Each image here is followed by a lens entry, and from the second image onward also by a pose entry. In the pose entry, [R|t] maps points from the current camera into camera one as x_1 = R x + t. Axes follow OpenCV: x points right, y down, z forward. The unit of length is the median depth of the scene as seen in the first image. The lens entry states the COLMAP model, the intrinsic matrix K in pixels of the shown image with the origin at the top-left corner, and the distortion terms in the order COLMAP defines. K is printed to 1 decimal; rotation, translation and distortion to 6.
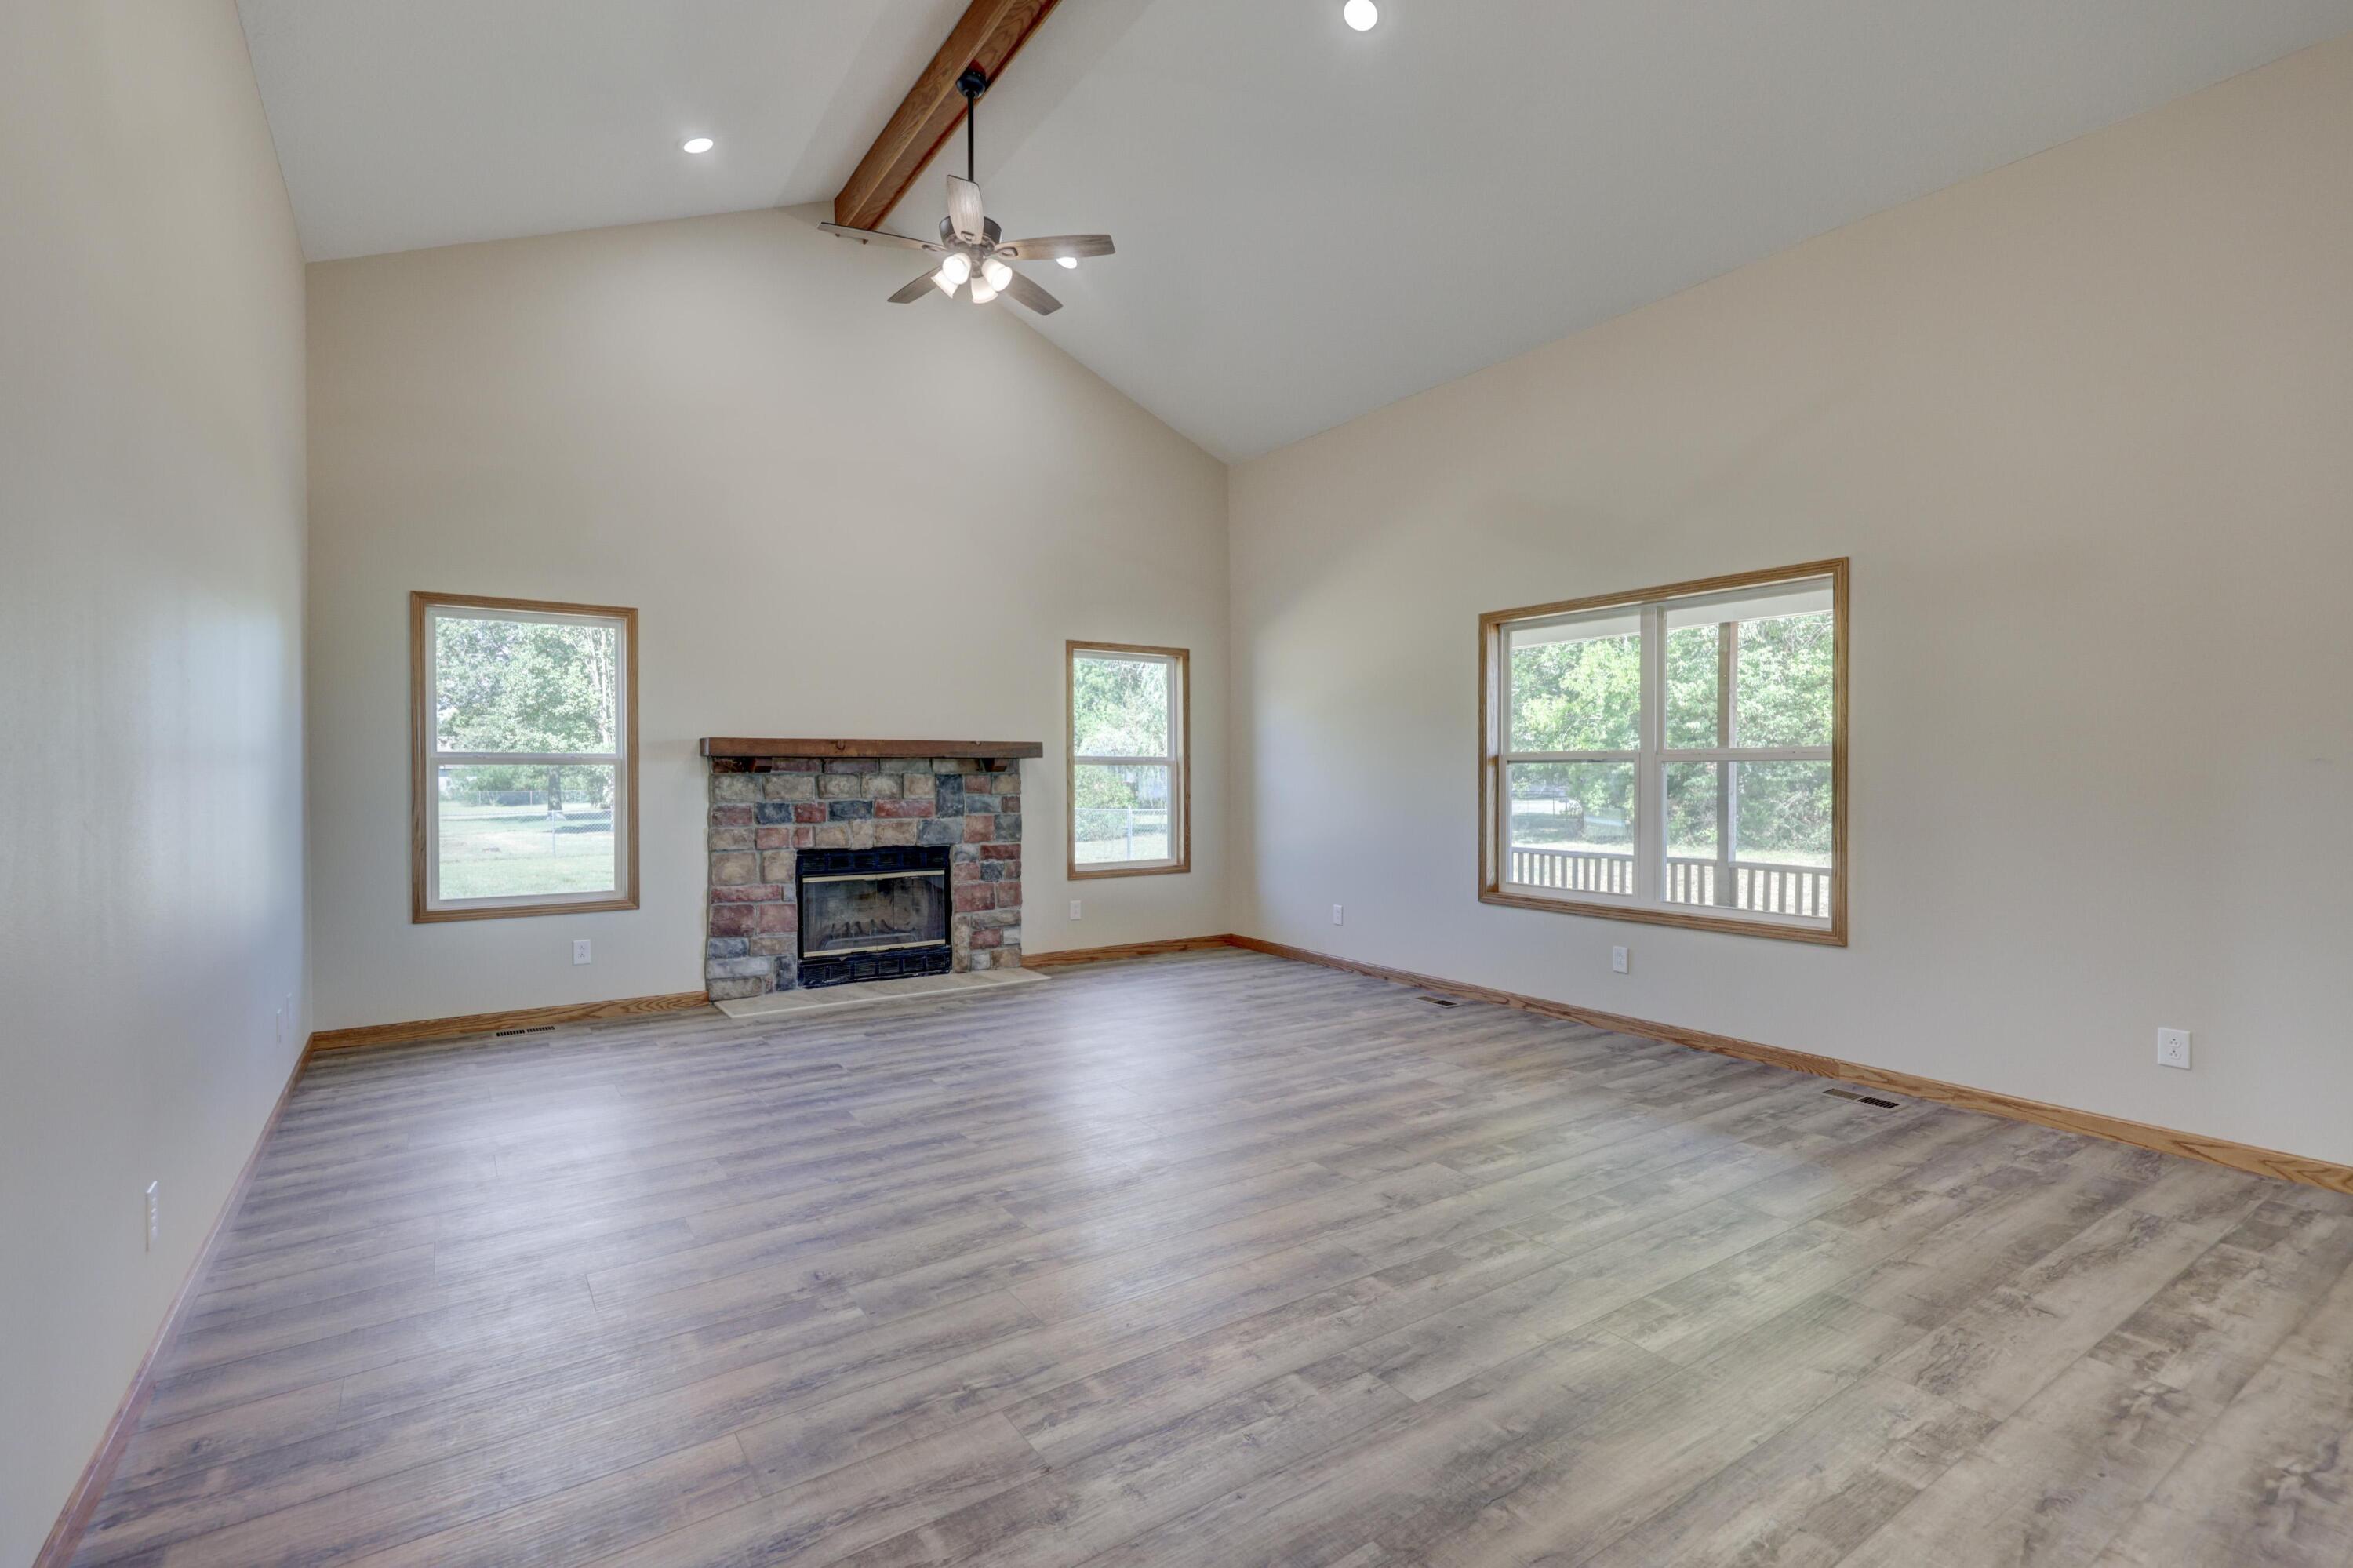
lens RADIAL K [[1098.8, 0, 1174.2], [0, 1098.8, 771.7], [0, 0, 1]] dist [-0.002597, 0.000777]
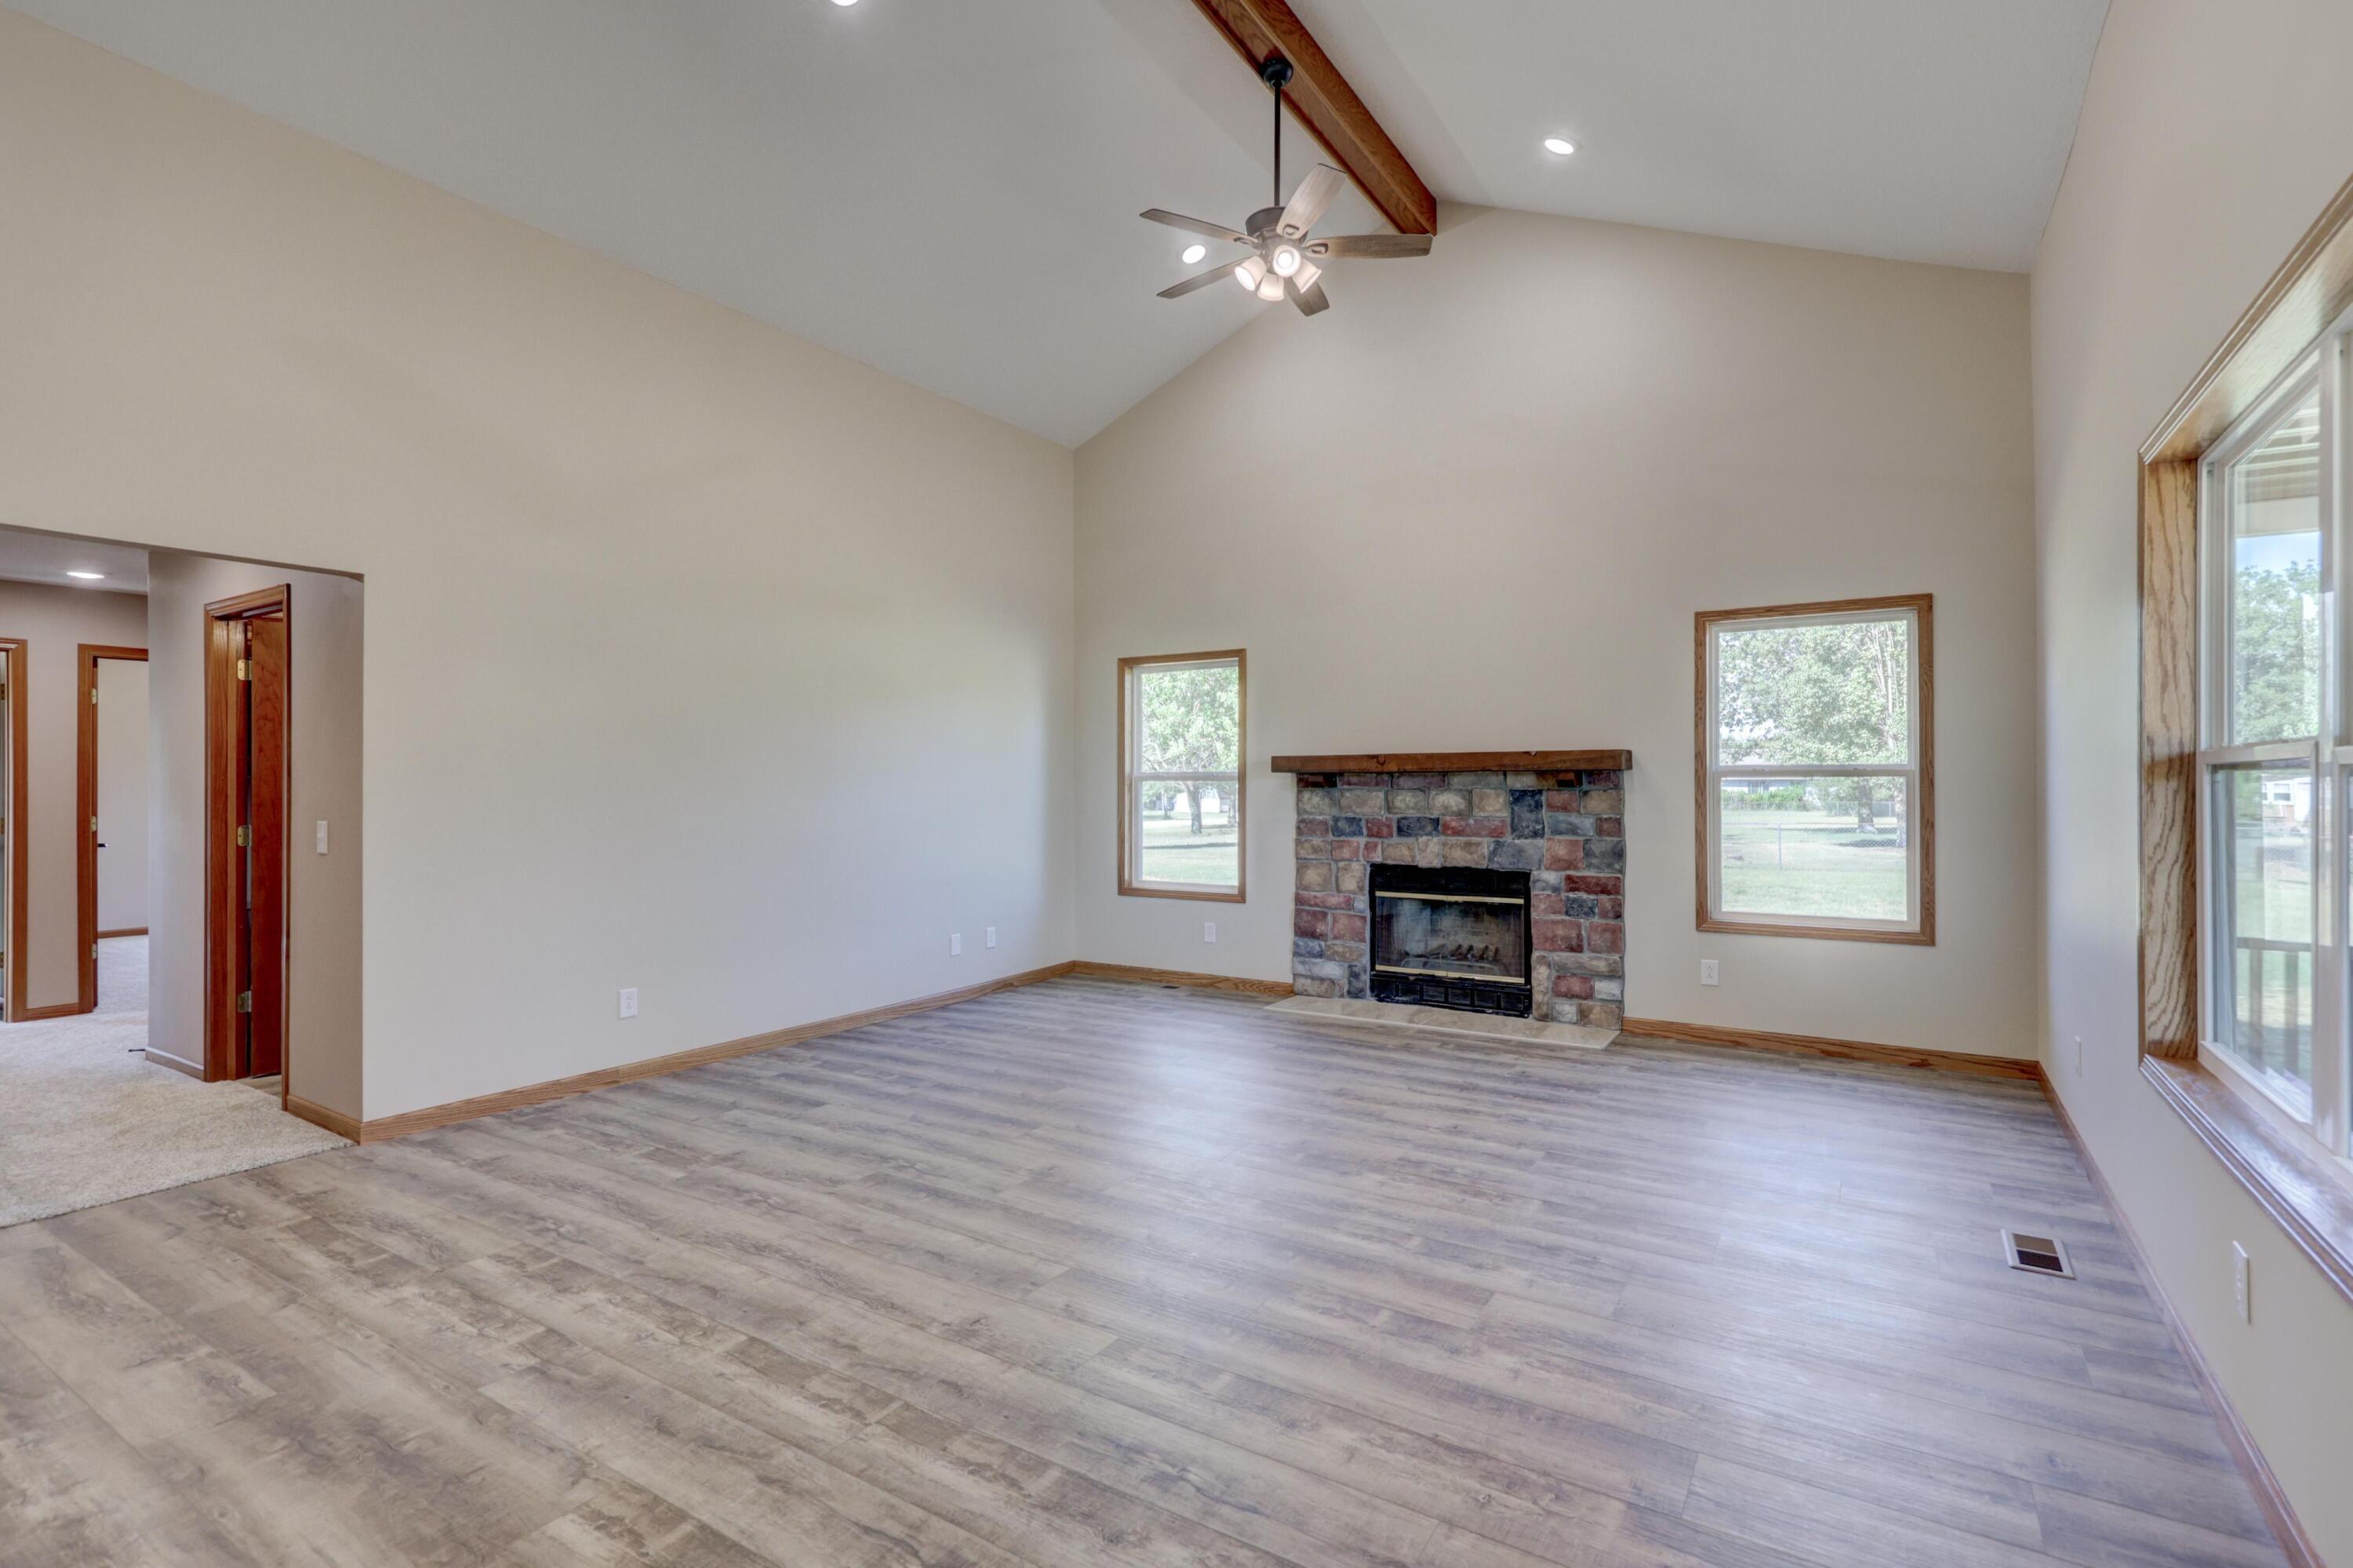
lens RADIAL K [[1098.8, 0, 1176.9], [0, 1098.8, 779.9], [0, 0, 1]] dist [-0.002597, 0.000777]
pose [[0.392602, -0.003112, -0.919703, 0.555688], [0.001722, 0.999995, -0.002649, -0.004287], [0.919707, -0.000544, 0.392605, 0.457647]]
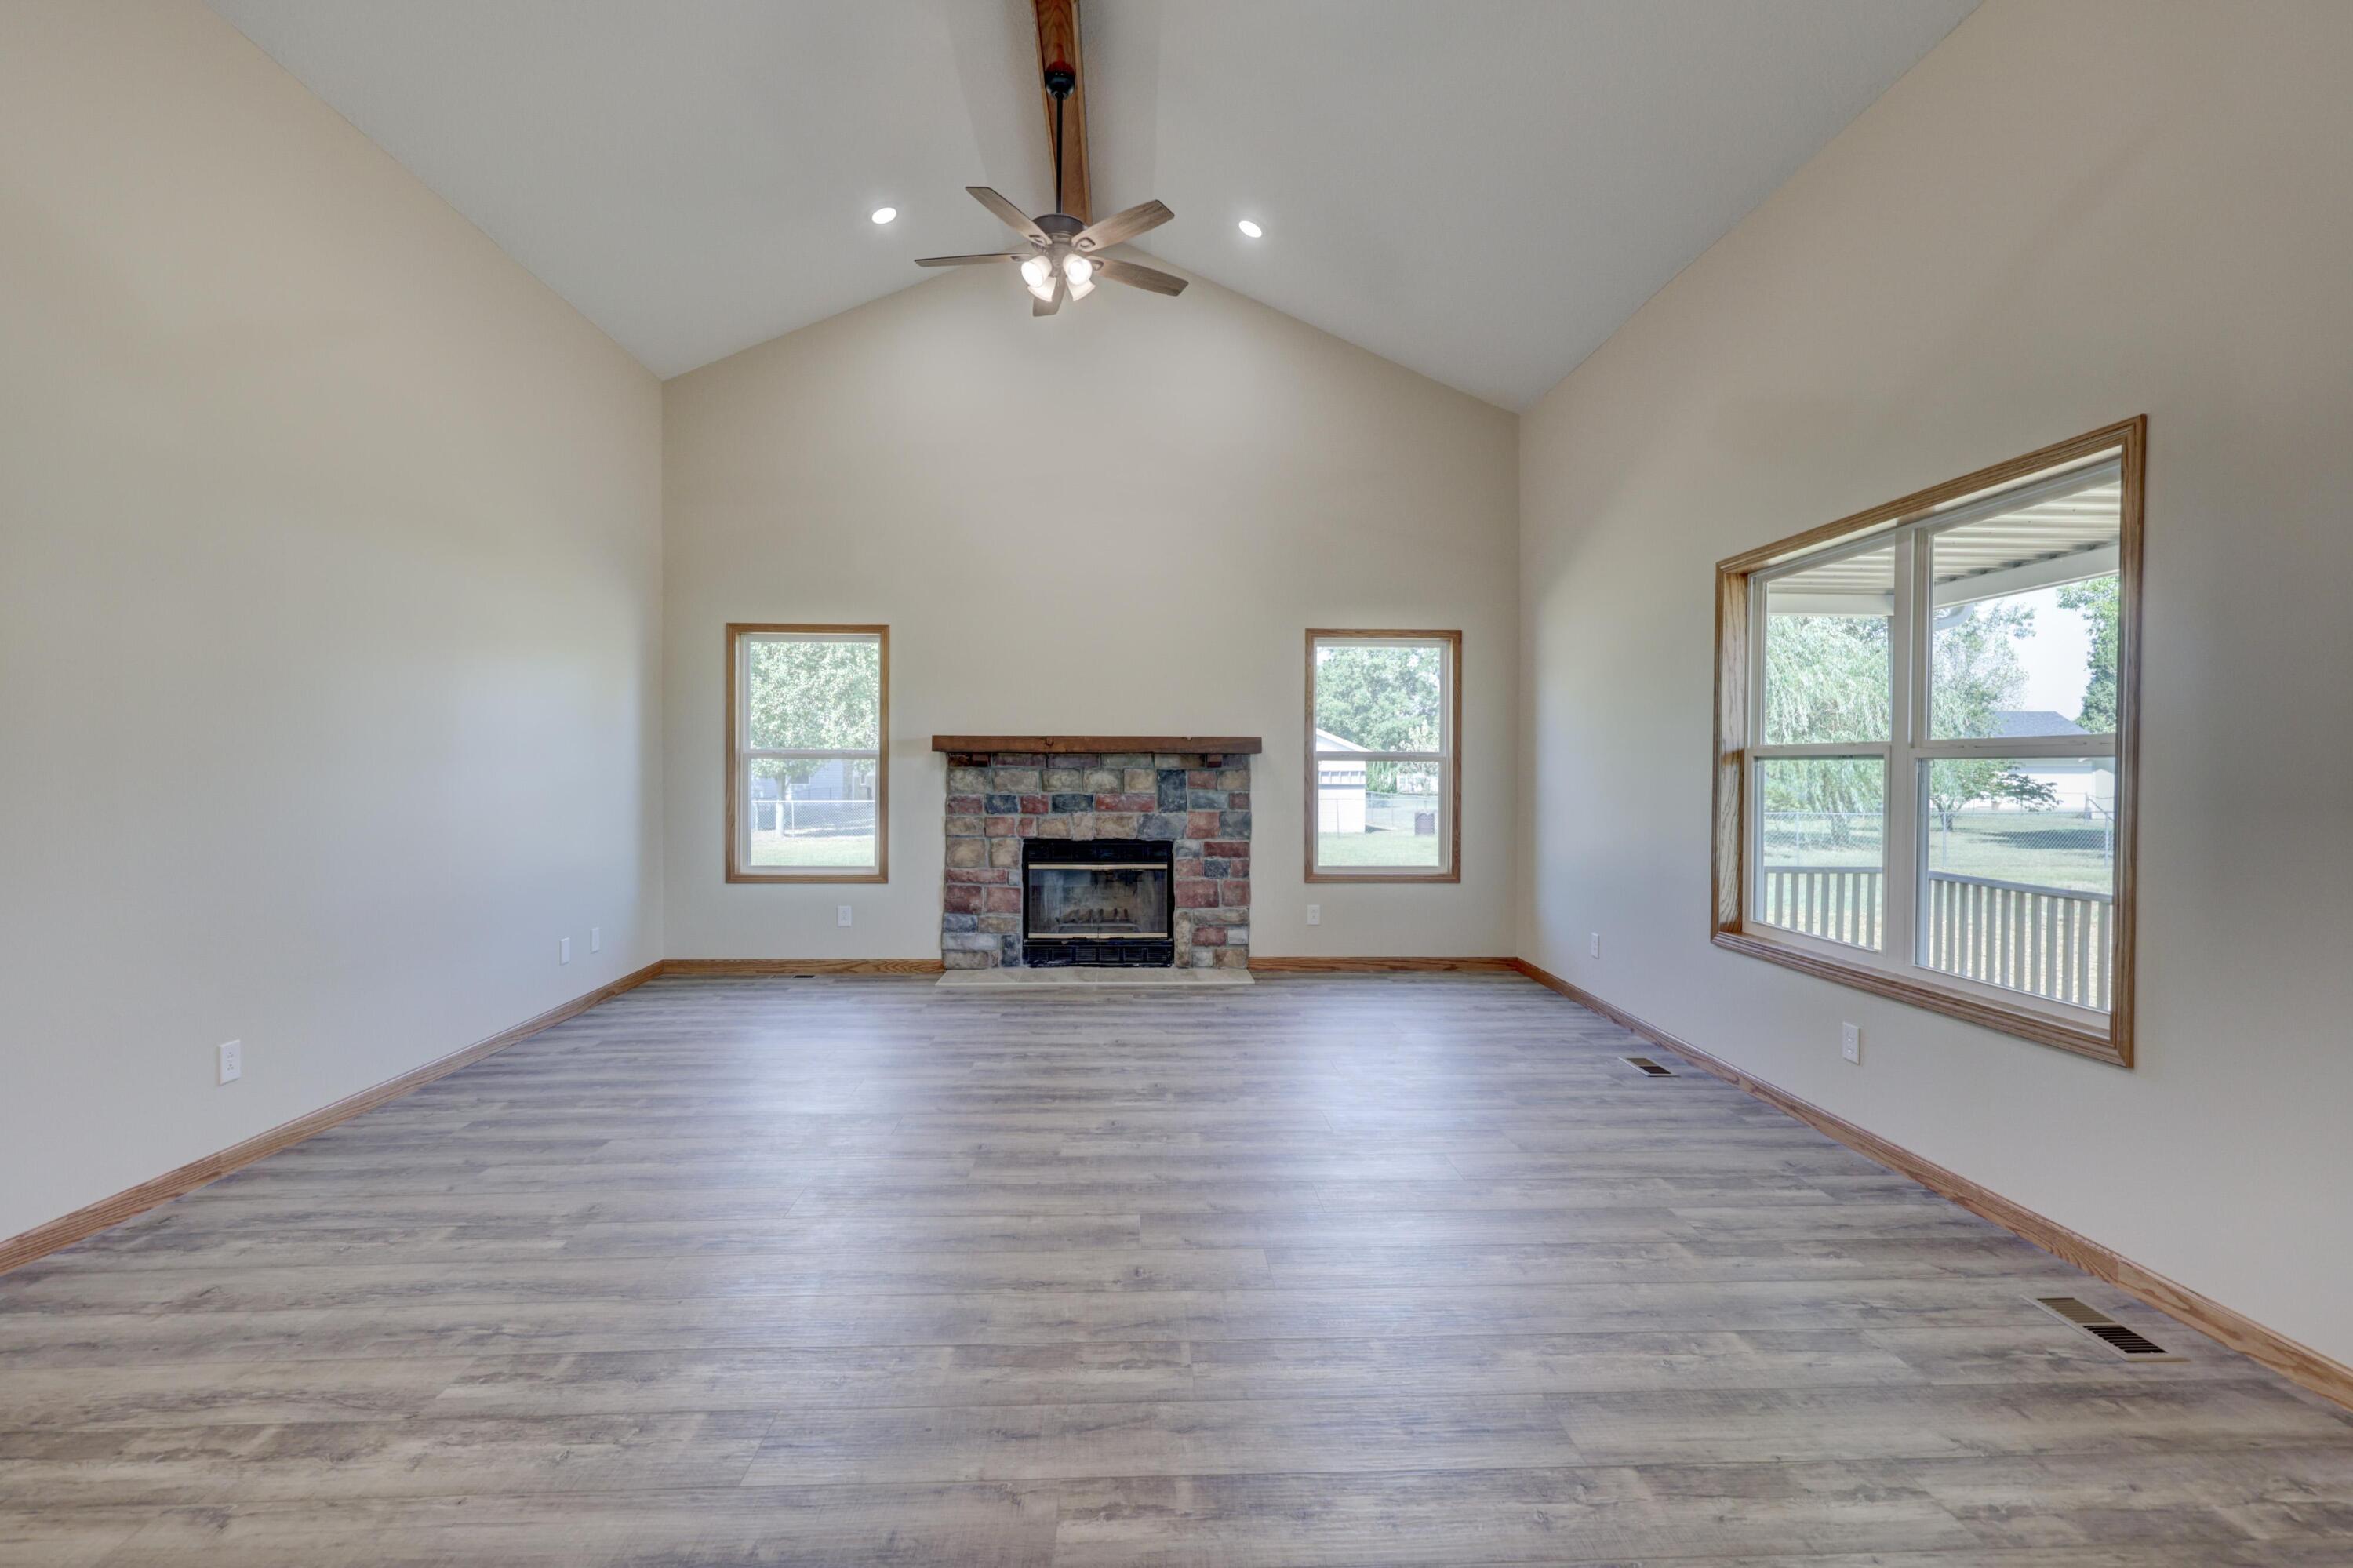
lens RADIAL K [[1098.8, 0, 1167.7], [0, 1098.8, 770.9], [0, 0, 1]] dist [-0.002597, 0.000777]
pose [[0.848785, 0.007741, -0.528682, 0.367147], [-0.006722, 0.999970, 0.003850, -0.000242], [0.528695, 0.000286, 0.848812, 0.166423]]
